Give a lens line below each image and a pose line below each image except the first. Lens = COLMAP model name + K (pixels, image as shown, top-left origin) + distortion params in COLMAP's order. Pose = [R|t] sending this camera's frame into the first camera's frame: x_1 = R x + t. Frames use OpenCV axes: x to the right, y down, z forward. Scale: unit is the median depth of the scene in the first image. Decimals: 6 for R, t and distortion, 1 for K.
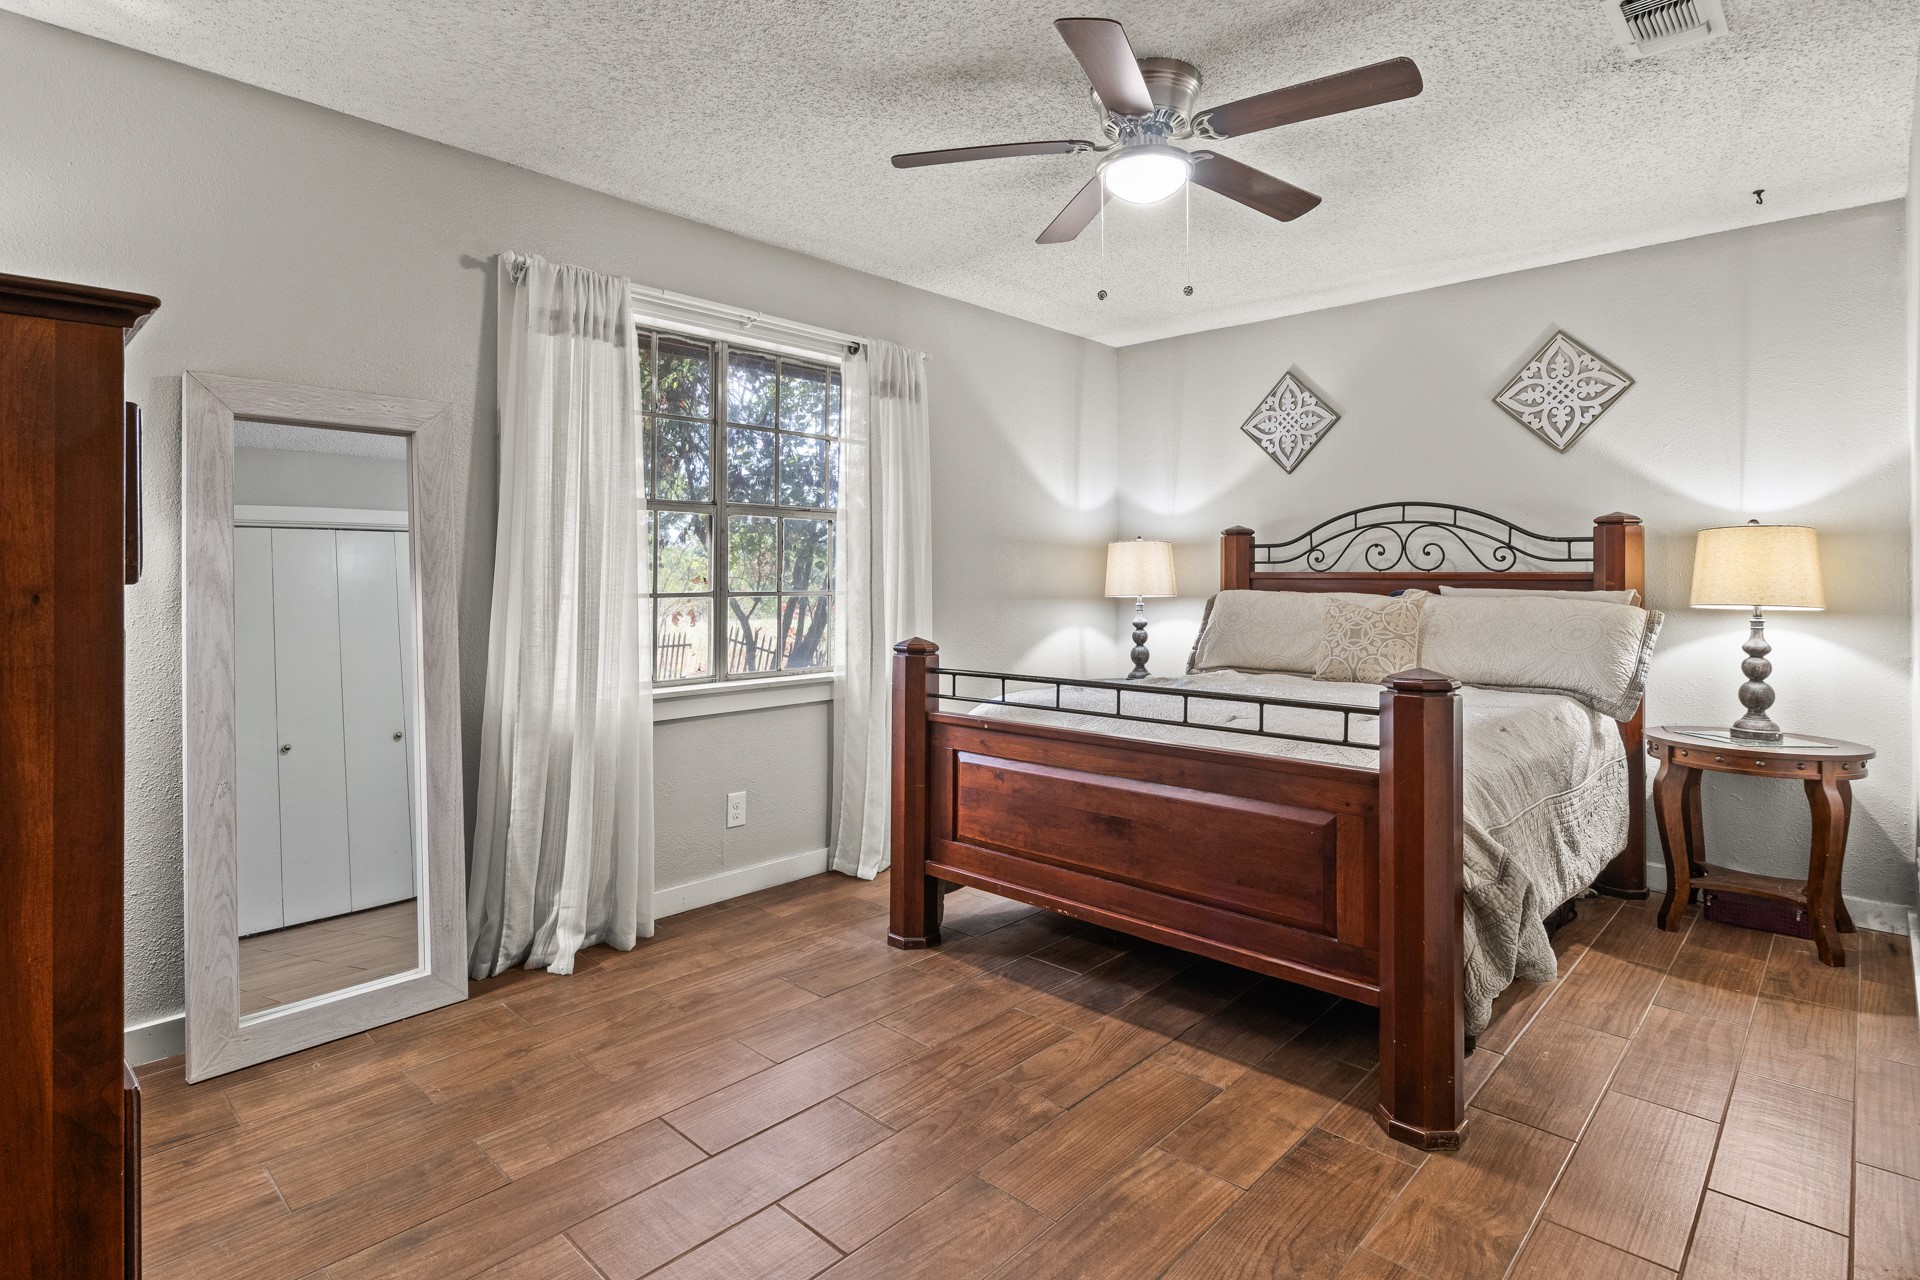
lens RADIAL K [[959.8, 0, 946.0], [0, 959.8, 579.4], [0, 0, 1]] dist [0.005617, -0.002358]
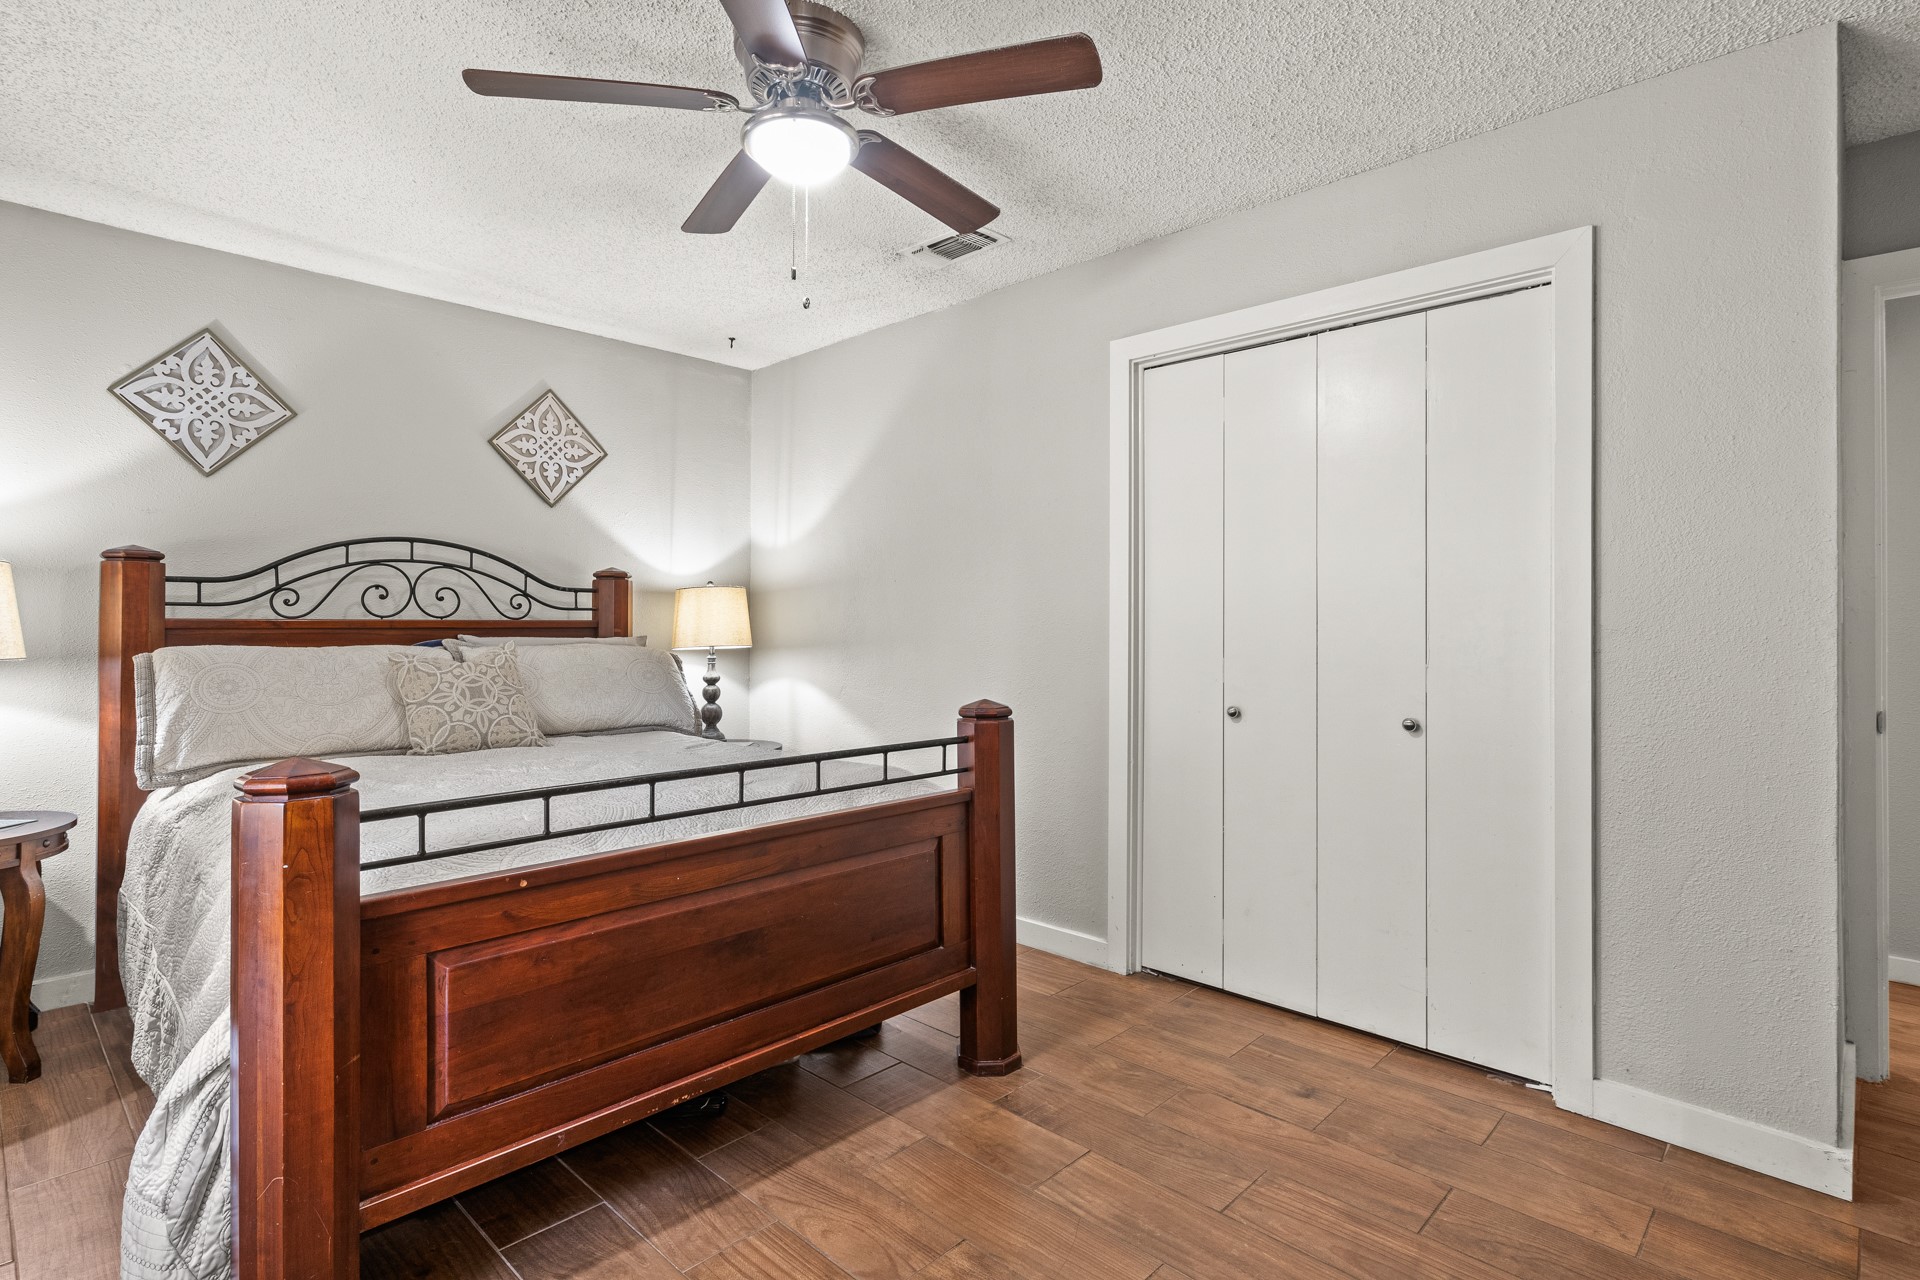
lens RADIAL K [[959.8, 0, 957.7], [0, 959.8, 631.6], [0, 0, 1]] dist [0.005617, -0.002358]
pose [[0.003618, -0.010100, 0.999942, -0.408655], [0.001957, 0.999947, 0.010093, -0.004879], [-0.999992, 0.001920, 0.003638, 0.553183]]
